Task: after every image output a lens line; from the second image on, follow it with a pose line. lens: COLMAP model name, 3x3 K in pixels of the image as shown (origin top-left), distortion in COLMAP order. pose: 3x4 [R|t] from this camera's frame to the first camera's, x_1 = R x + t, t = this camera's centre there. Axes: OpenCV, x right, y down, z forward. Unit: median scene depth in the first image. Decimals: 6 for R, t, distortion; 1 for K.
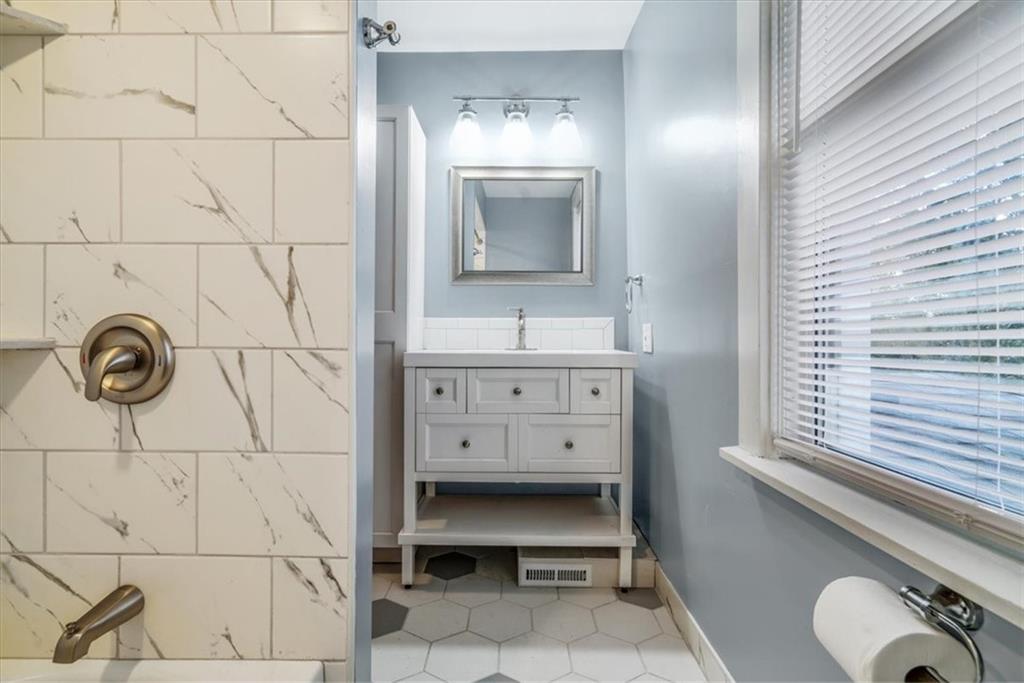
lens RADIAL K [[461.7, 0, 510.5], [0, 461.7, 343.5], [0, 0, 1]] dist [-0.008283, 0.000583]
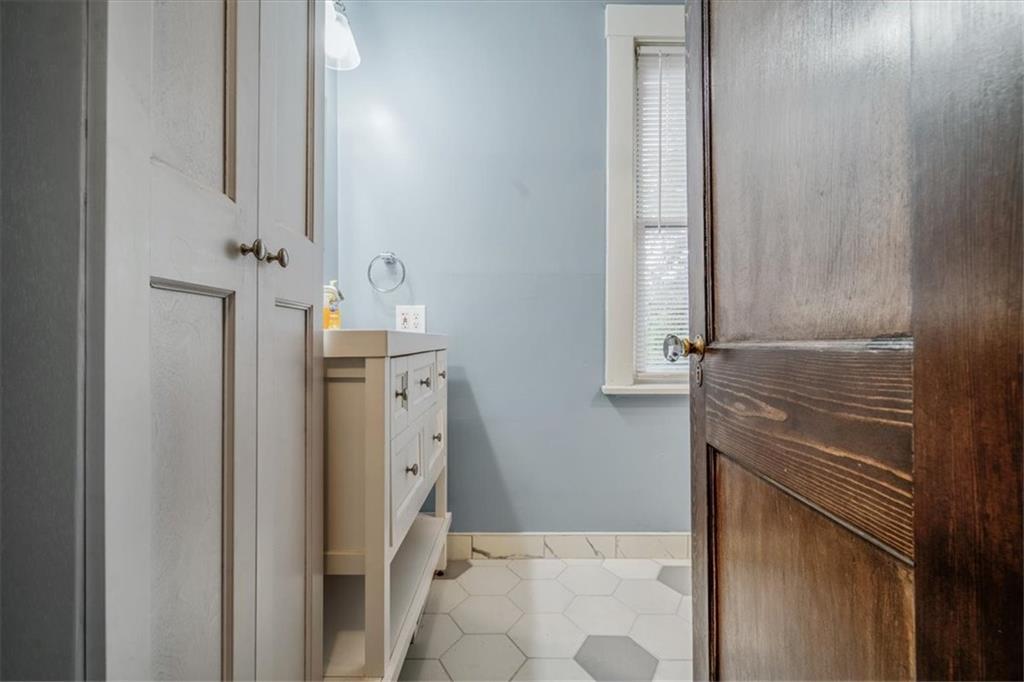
lens RADIAL K [[461.7, 0, 511.7], [0, 461.7, 336.4], [0, 0, 1]] dist [-0.008283, 0.000583]
pose [[-0.007358, -0.000784, 0.999973, -0.791974], [-0.001454, 0.999999, 0.000773, 0.008702], [-0.999972, -0.001448, -0.007359, 0.871736]]
